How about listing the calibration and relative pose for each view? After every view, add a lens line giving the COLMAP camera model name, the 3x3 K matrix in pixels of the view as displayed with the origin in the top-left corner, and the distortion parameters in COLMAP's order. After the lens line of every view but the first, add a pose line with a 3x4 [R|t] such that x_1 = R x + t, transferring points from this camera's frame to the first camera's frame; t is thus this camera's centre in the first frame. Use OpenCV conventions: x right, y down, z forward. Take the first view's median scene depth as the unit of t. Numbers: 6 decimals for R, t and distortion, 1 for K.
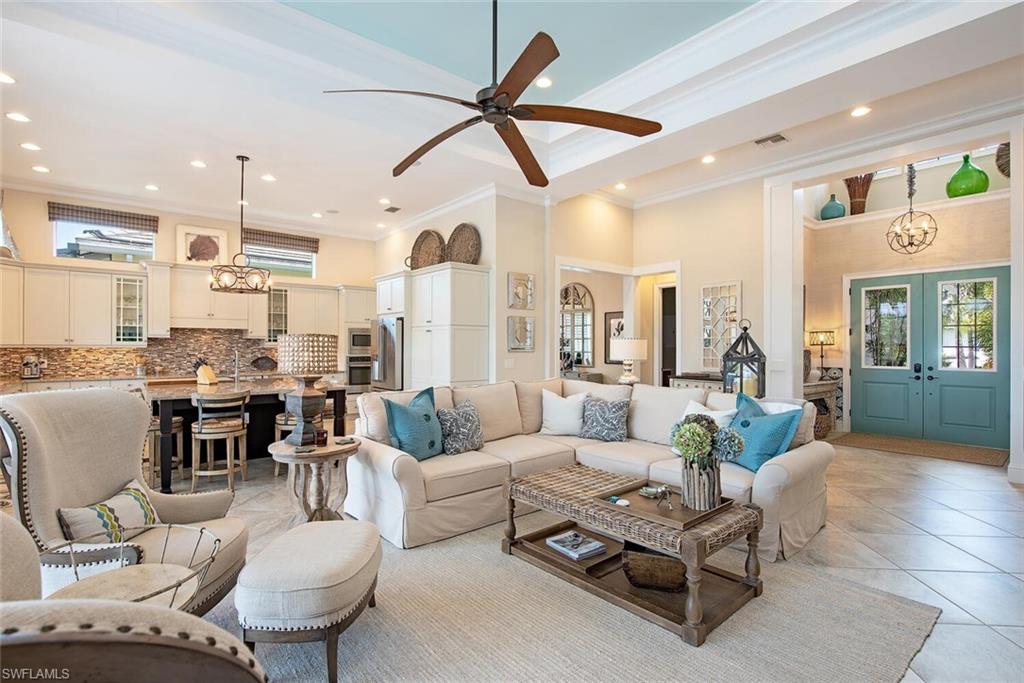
lens RADIAL K [[485.8, 0, 512.0], [0, 485.8, 341.5], [0, 0, 1]] dist [-0.057486, -0.000190]
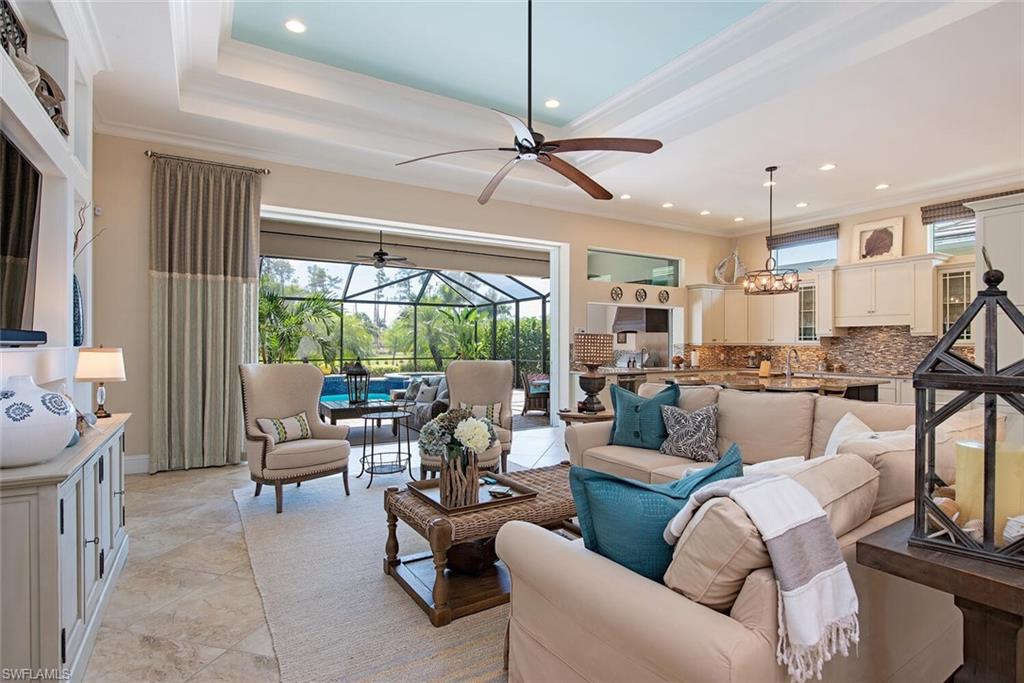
lens RADIAL K [[502.4, 0, 512.0], [0, 502.4, 341.5], [0, 0, 1]] dist [-0.000205, 0.000098]
pose [[-0.144076, -0.005661, -0.989550, 0.476080], [0.007336, 0.999950, -0.006789, 0.005157], [0.989539, -0.008237, -0.144028, 0.429582]]
